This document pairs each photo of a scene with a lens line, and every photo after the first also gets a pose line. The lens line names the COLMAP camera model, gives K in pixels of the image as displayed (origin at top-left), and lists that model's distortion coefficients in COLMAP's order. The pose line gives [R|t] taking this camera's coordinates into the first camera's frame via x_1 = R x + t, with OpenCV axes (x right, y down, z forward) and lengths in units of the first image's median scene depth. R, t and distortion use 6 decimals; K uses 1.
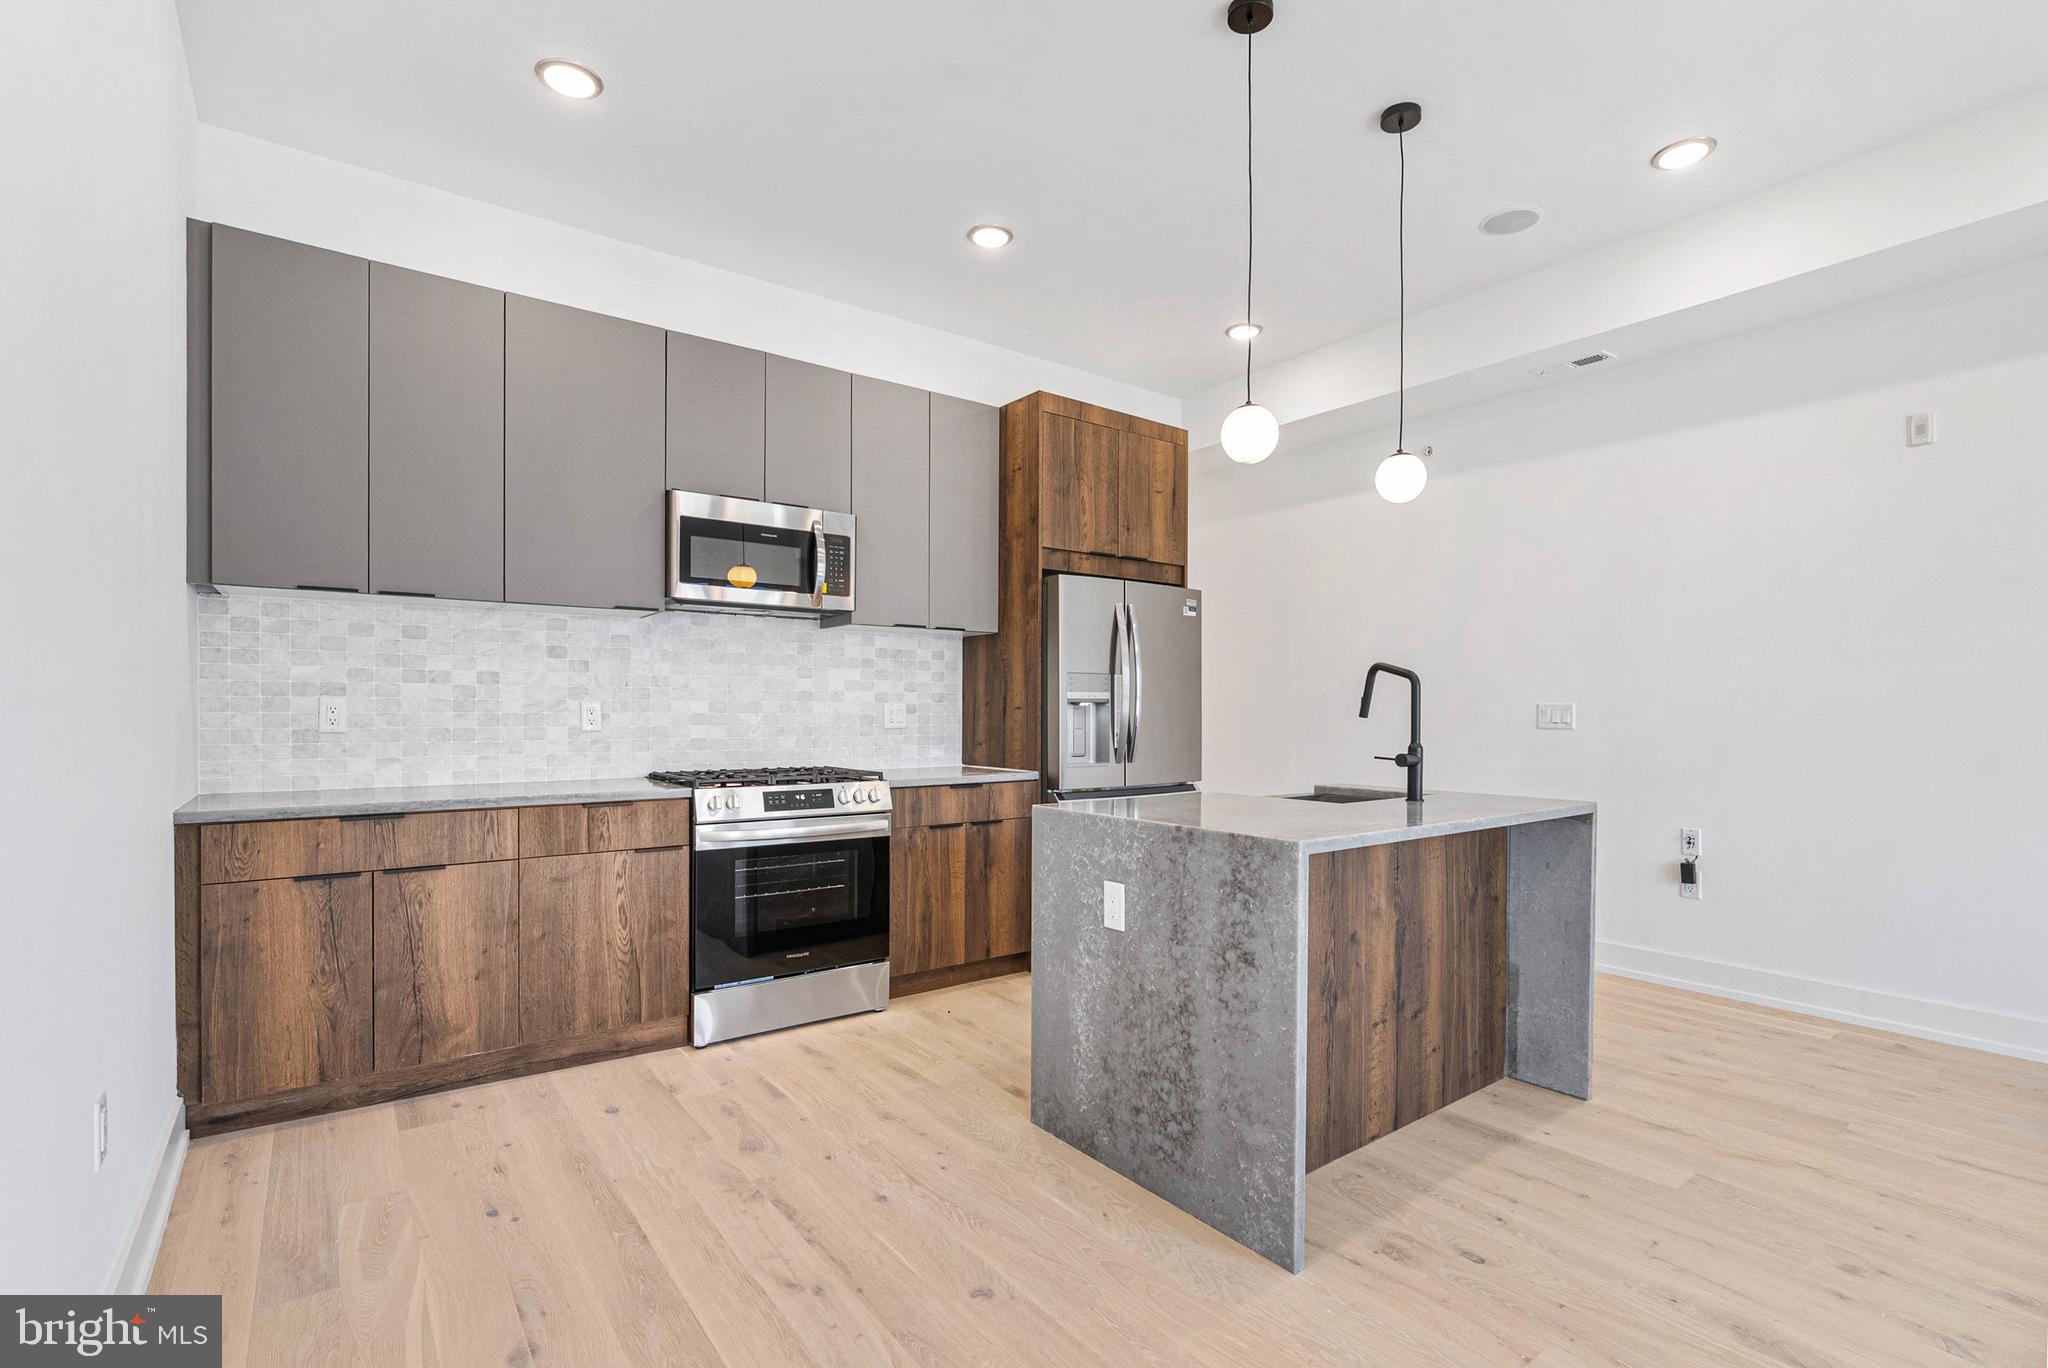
lens RADIAL K [[935.9, 0, 1037.5], [0, 935.9, 716.5], [0, 0, 1]] dist [-0.016409, 0.005219]
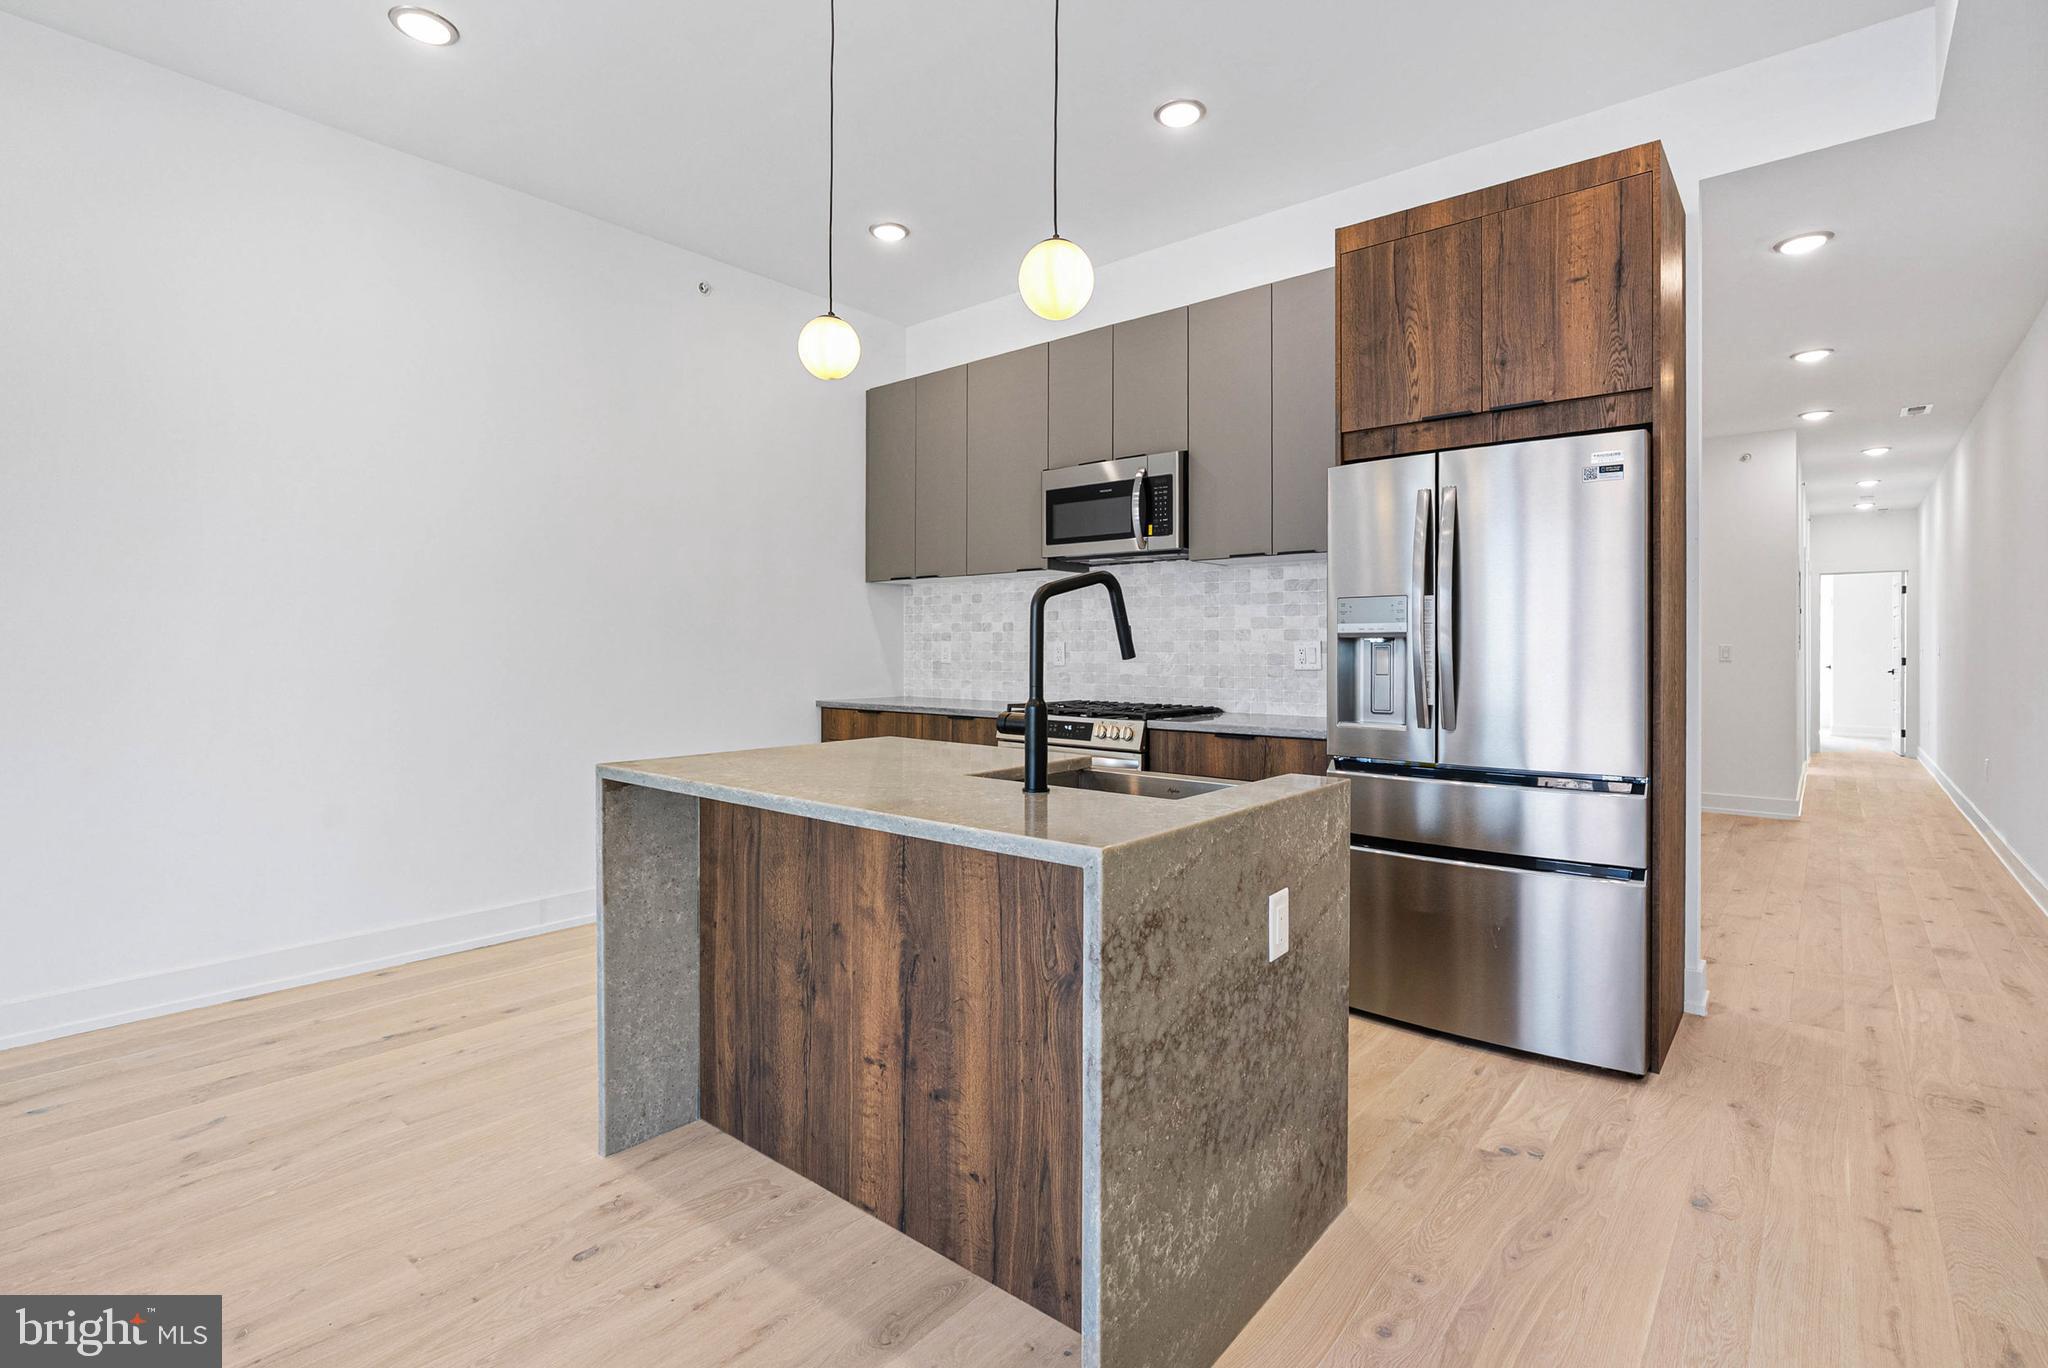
lens RADIAL K [[970.4, 0, 1033.7], [0, 970.4, 647.8], [0, 0, 1]] dist [-0.011827, -0.000156]
pose [[0.223391, -0.003196, -0.974724, 0.905959], [-0.006883, 0.999965, -0.004856, -0.002762], [0.974705, 0.007793, 0.223361, 0.741081]]
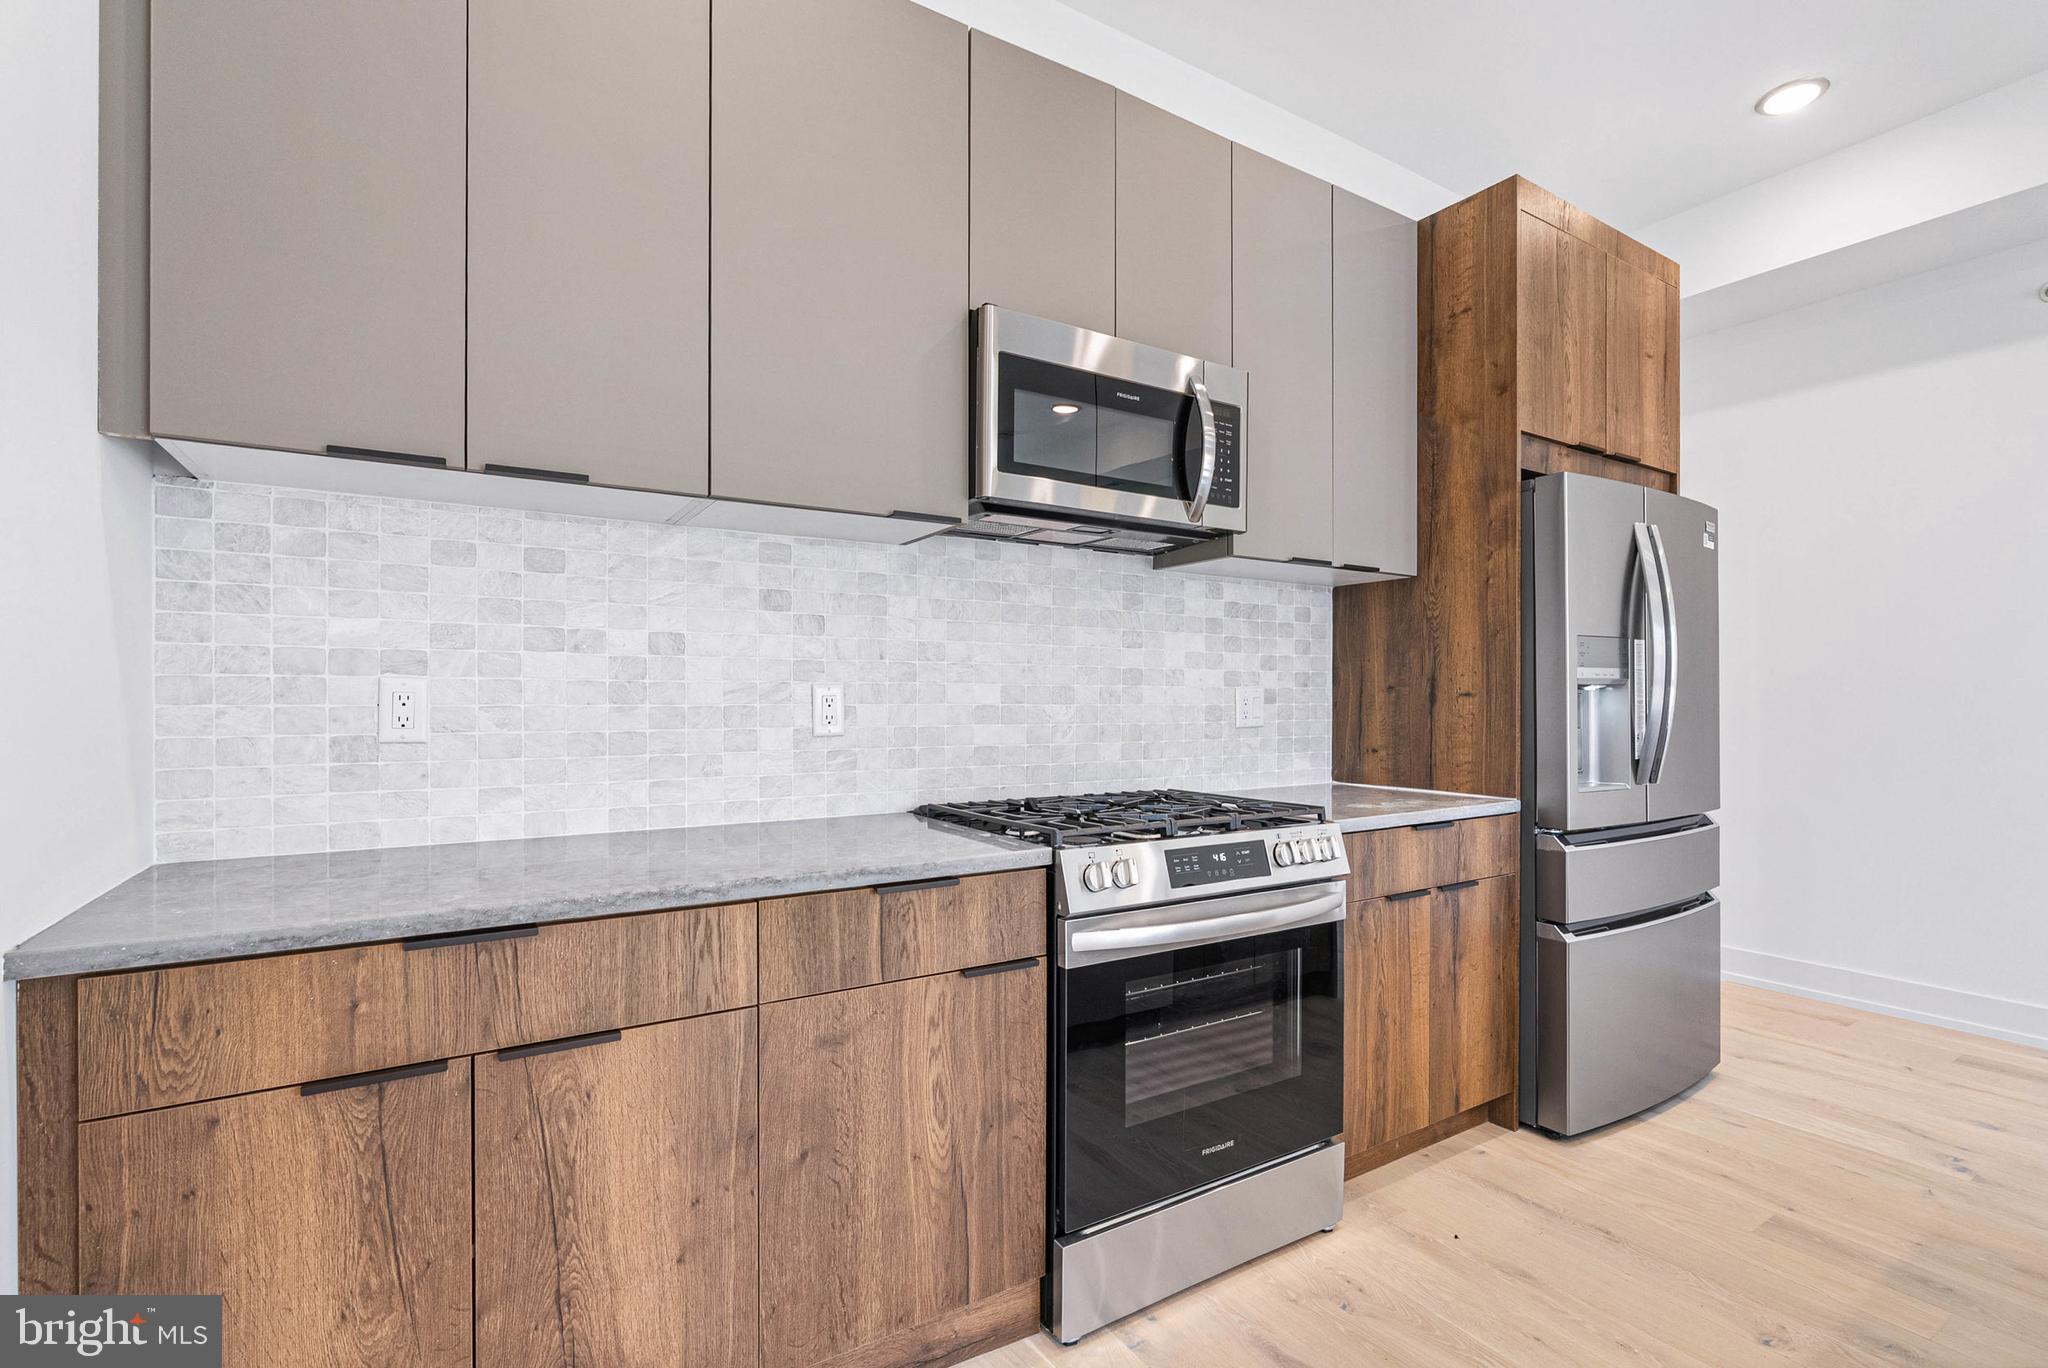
lens RADIAL K [[931.3, 0, 1033.7], [0, 931.3, 699.5], [0, 0, 1]] dist [-0.011996, 0.000984]
pose [[0.996809, -0.002681, -0.079784, -0.335962], [0.002165, 0.999976, -0.006548, -0.003248], [0.079800, 0.006355, 0.996791, 0.472127]]
